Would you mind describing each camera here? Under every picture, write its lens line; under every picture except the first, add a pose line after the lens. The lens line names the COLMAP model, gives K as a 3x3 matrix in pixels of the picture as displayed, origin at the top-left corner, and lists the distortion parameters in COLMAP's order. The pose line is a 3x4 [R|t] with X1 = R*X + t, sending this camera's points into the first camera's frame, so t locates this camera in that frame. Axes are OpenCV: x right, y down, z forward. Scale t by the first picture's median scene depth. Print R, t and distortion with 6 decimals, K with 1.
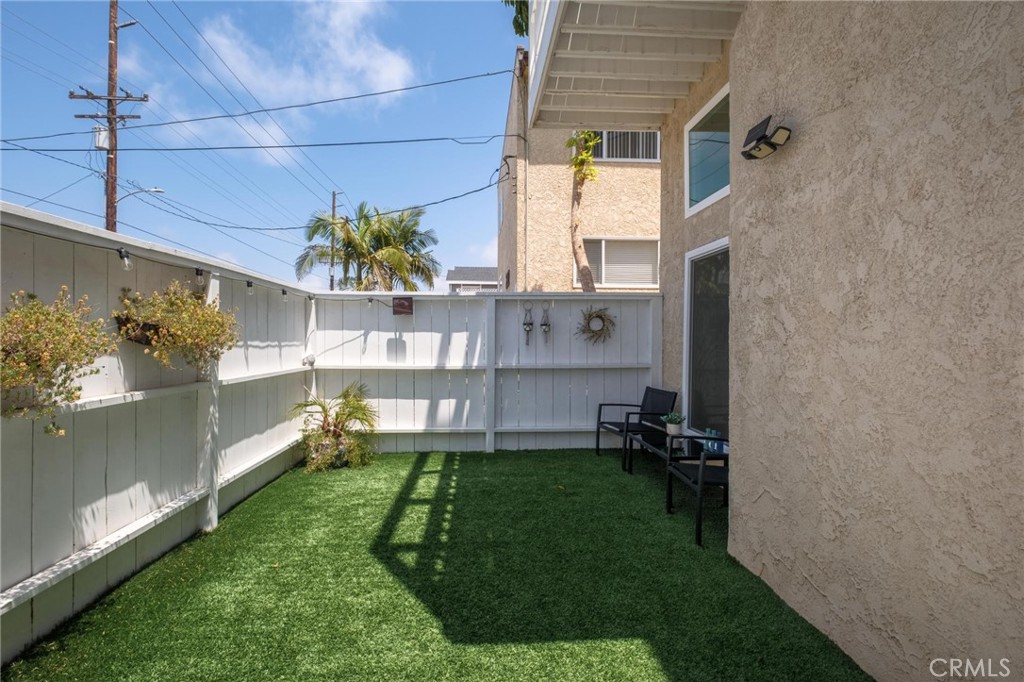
lens RADIAL K [[450.3, 0, 492.7], [0, 450.3, 337.4], [0, 0, 1]] dist [0.003349, -0.006178]
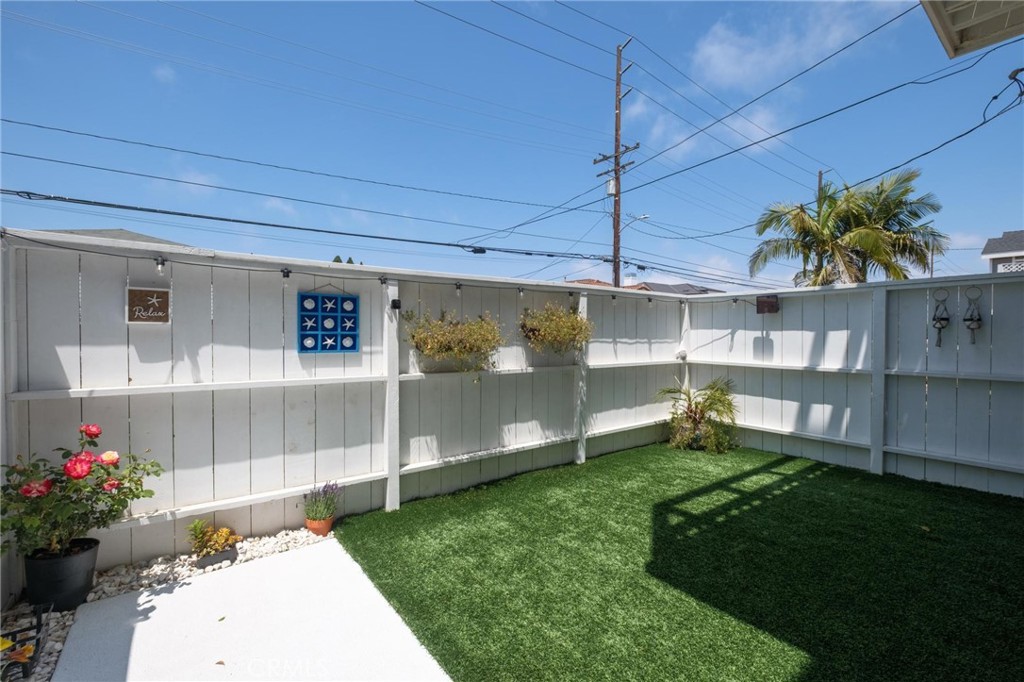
lens RADIAL K [[431.5, 0, 512.0], [0, 431.5, 341.0], [0, 0, 1]] dist [-0.000288, -0.000353]
pose [[0.581053, 0.013172, -0.813759, 0.342609], [-0.000604, 0.999876, 0.015754, -0.004894], [0.813865, -0.008663, 0.580989, -0.018883]]
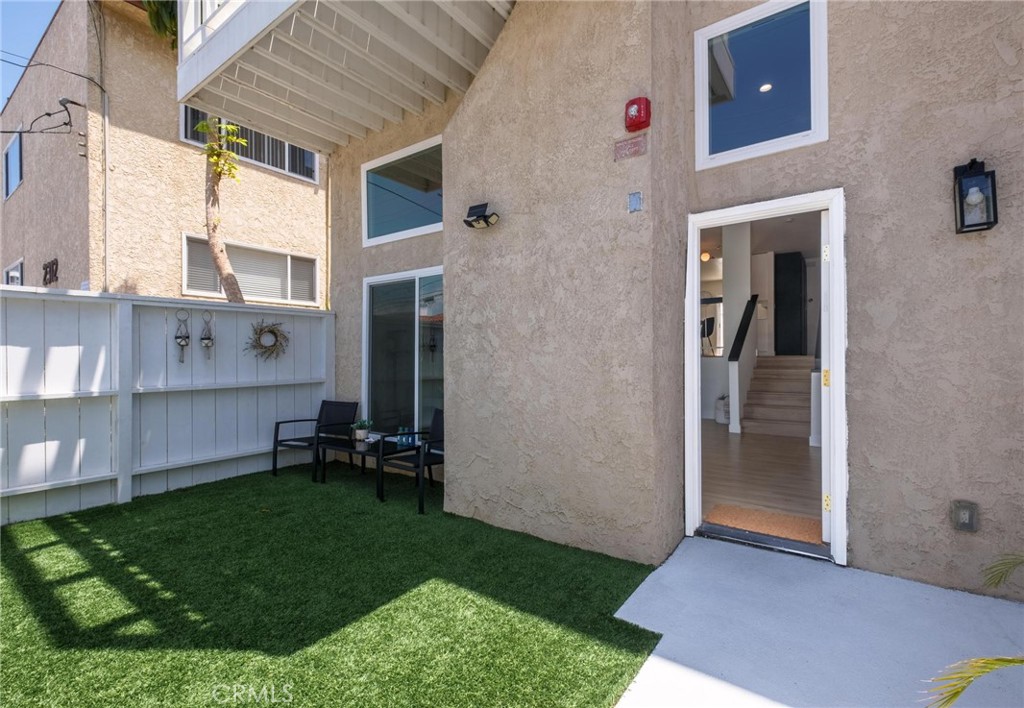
lens RADIAL K [[462.7, 0, 512.0], [0, 462.7, 356.5], [0, 0, 1]] dist [0.000862, -0.000318]
pose [[0.626376, -0.005426, 0.779502, -0.282675], [0.003781, 0.999985, 0.003922, 0.006952], [-0.779512, 0.000491, 0.626388, -0.015177]]
